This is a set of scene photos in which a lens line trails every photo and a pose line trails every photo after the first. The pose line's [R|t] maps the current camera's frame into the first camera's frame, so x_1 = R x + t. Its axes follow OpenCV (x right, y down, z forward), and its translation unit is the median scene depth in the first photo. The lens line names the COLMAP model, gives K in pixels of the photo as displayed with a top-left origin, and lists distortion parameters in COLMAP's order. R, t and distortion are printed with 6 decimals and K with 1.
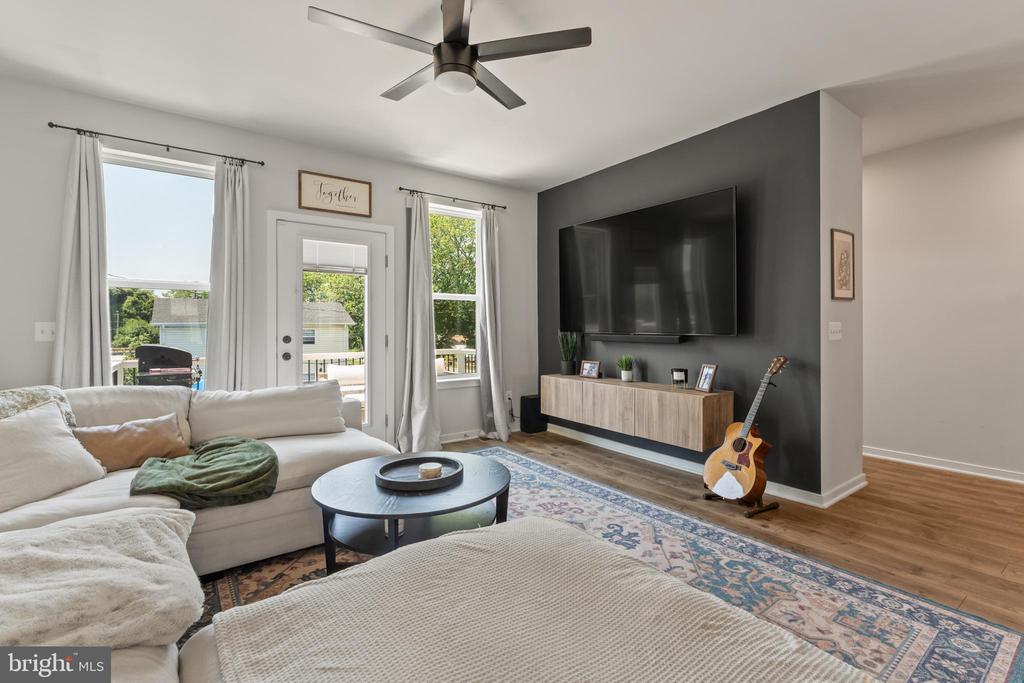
lens RADIAL K [[463.9, 0, 514.8], [0, 463.9, 332.6], [0, 0, 1]] dist [0.003444, -0.000273]
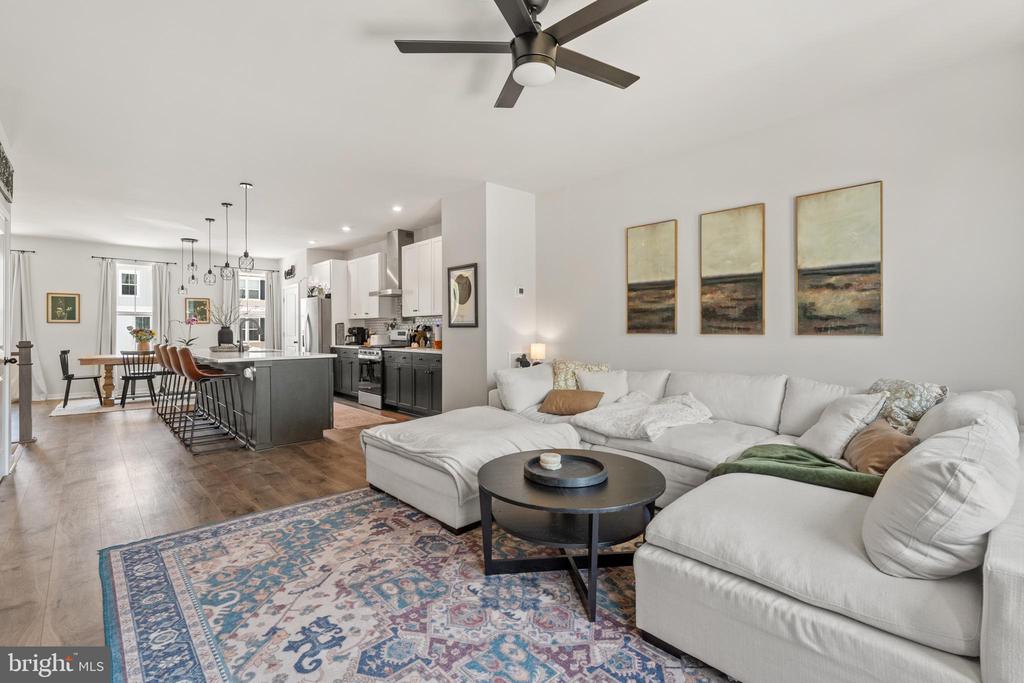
lens RADIAL K [[463.9, 0, 512.9], [0, 463.9, 333.9], [0, 0, 1]] dist [0.003444, -0.000273]
pose [[-0.994372, 0.006411, -0.105754, 0.012574], [0.004020, 0.999732, 0.022802, -0.014947], [0.105872, 0.022248, -0.994131, 1.386916]]
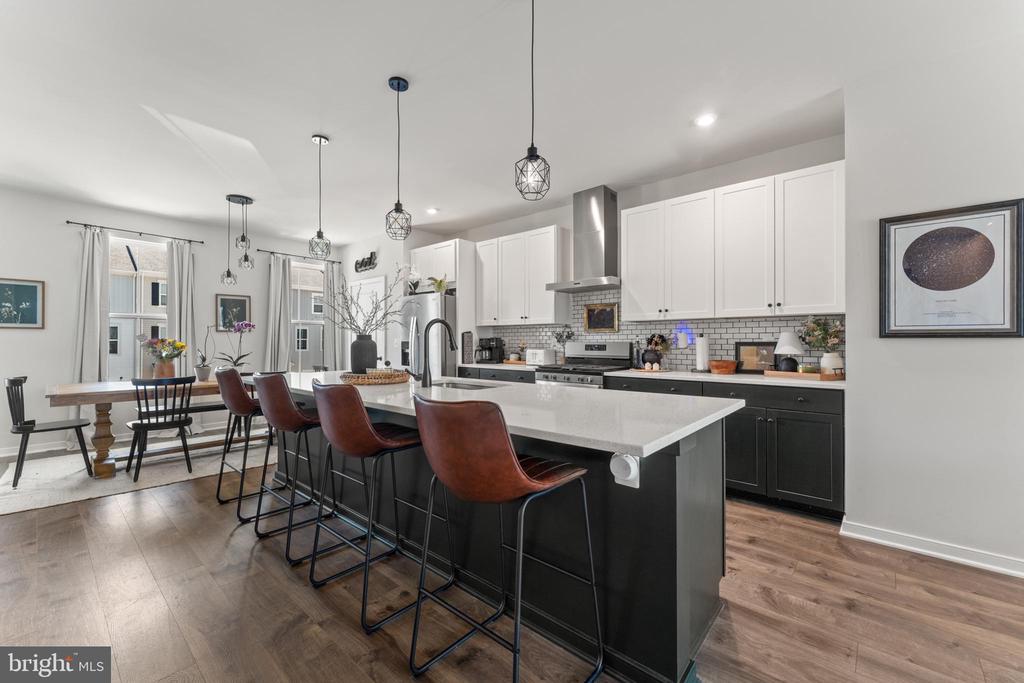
lens RADIAL K [[411.0, 0, 513.9], [0, 411.0, 344.4], [0, 0, 1]] dist [0.004108, -0.002216]
pose [[-0.975679, 0.004302, -0.219164, 0.880232], [-0.000417, 0.999769, 0.021484, -0.005031], [0.219205, 0.021053, -0.975452, 0.278446]]
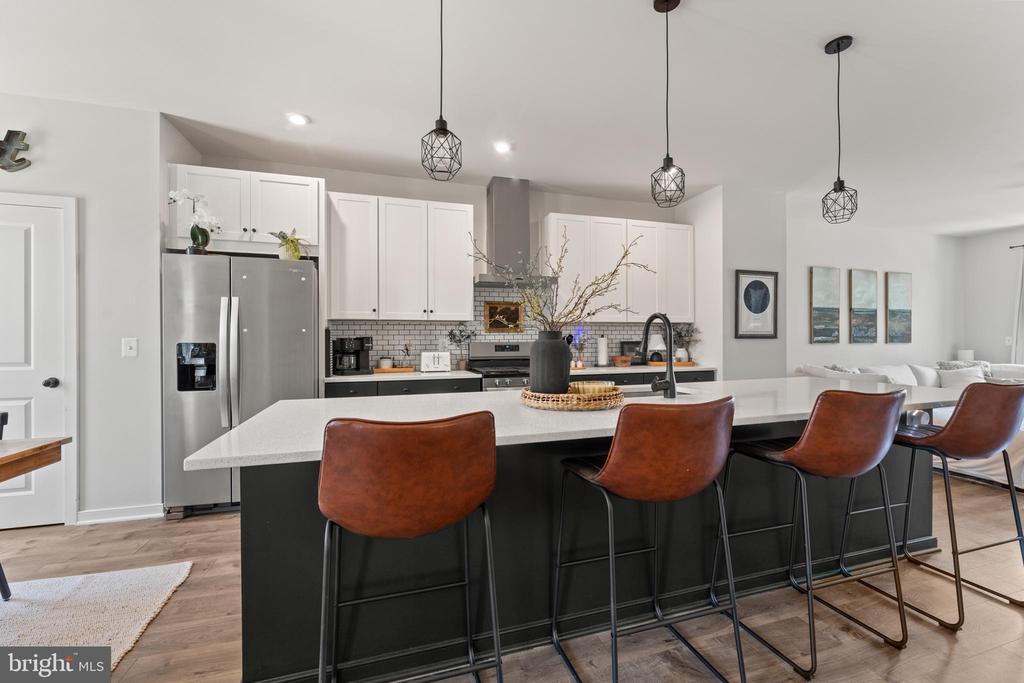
lens RADIAL K [[437.2, 0, 512.4], [0, 437.2, 346.6], [0, 0, 1]] dist [0.000191, -0.000764]
pose [[-0.319698, 0.014170, -0.947414, 1.596615], [-0.007124, 0.999824, 0.017358, 0.005910], [0.947493, 0.012299, -0.319540, -0.534469]]
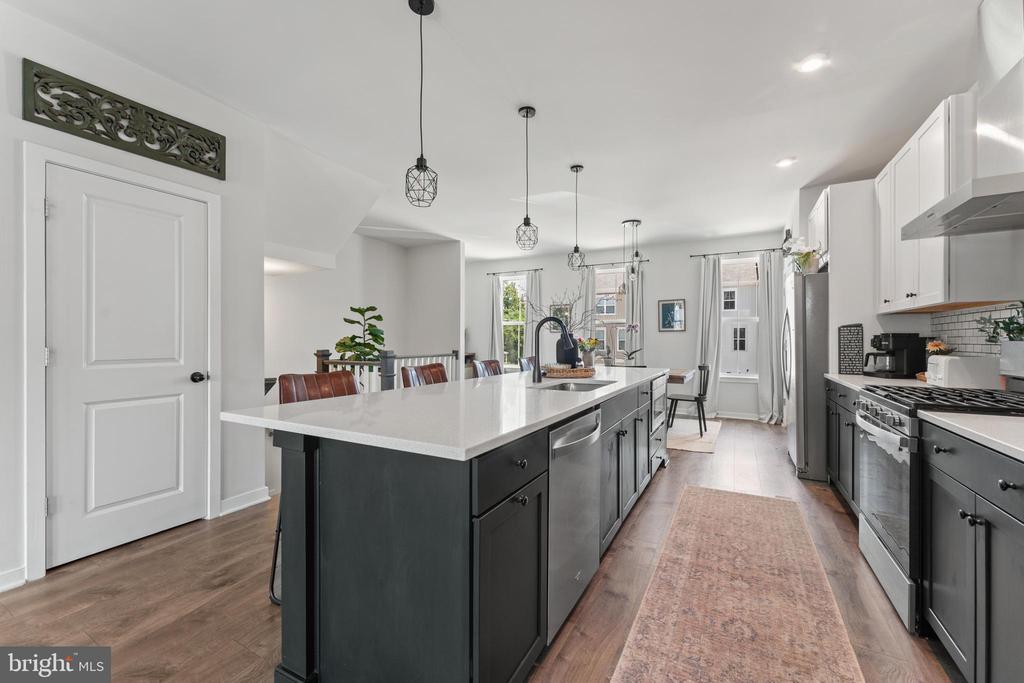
lens RADIAL K [[411.0, 0, 512.9], [0, 411.0, 341.5], [0, 0, 1]] dist [0.004108, -0.002216]
pose [[-0.426346, -0.002071, 0.904558, 0.137344], [0.011188, 0.999909, 0.007563, 0.004457], [-0.904491, 0.013345, -0.426284, -0.122434]]
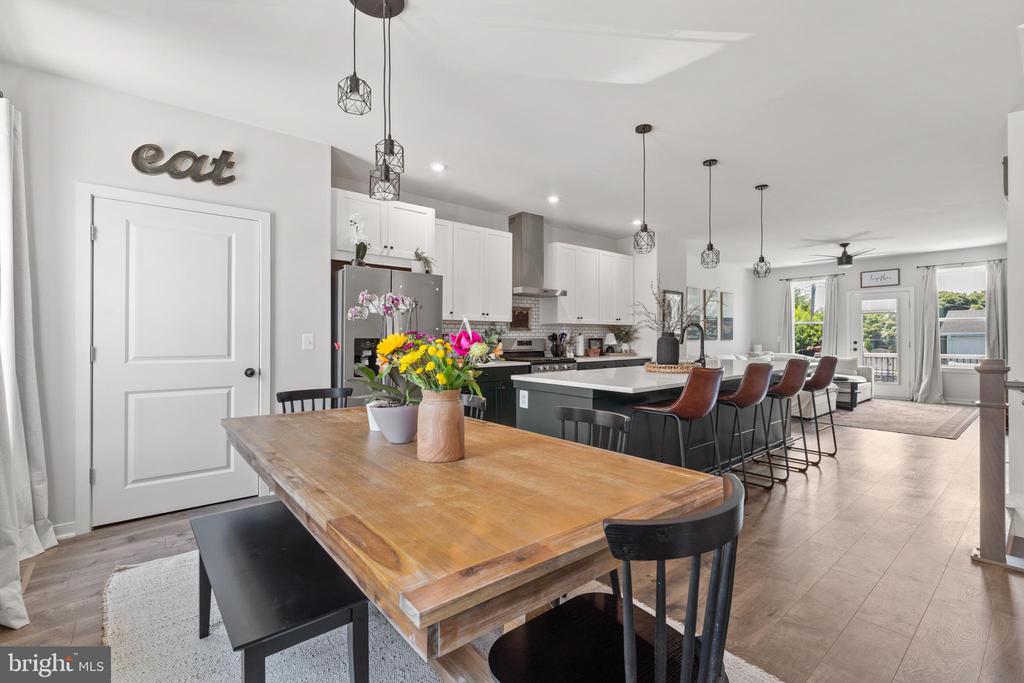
lens RADIAL K [[460.9, 0, 513.2], [0, 460.9, 339.4], [0, 0, 1]] dist [0.000436, 0.000014]
pose [[0.070401, 0.003683, -0.997512, 2.156101], [-0.011509, 0.999930, 0.002879, 0.014359], [0.997452, 0.011277, 0.070439, -1.157919]]
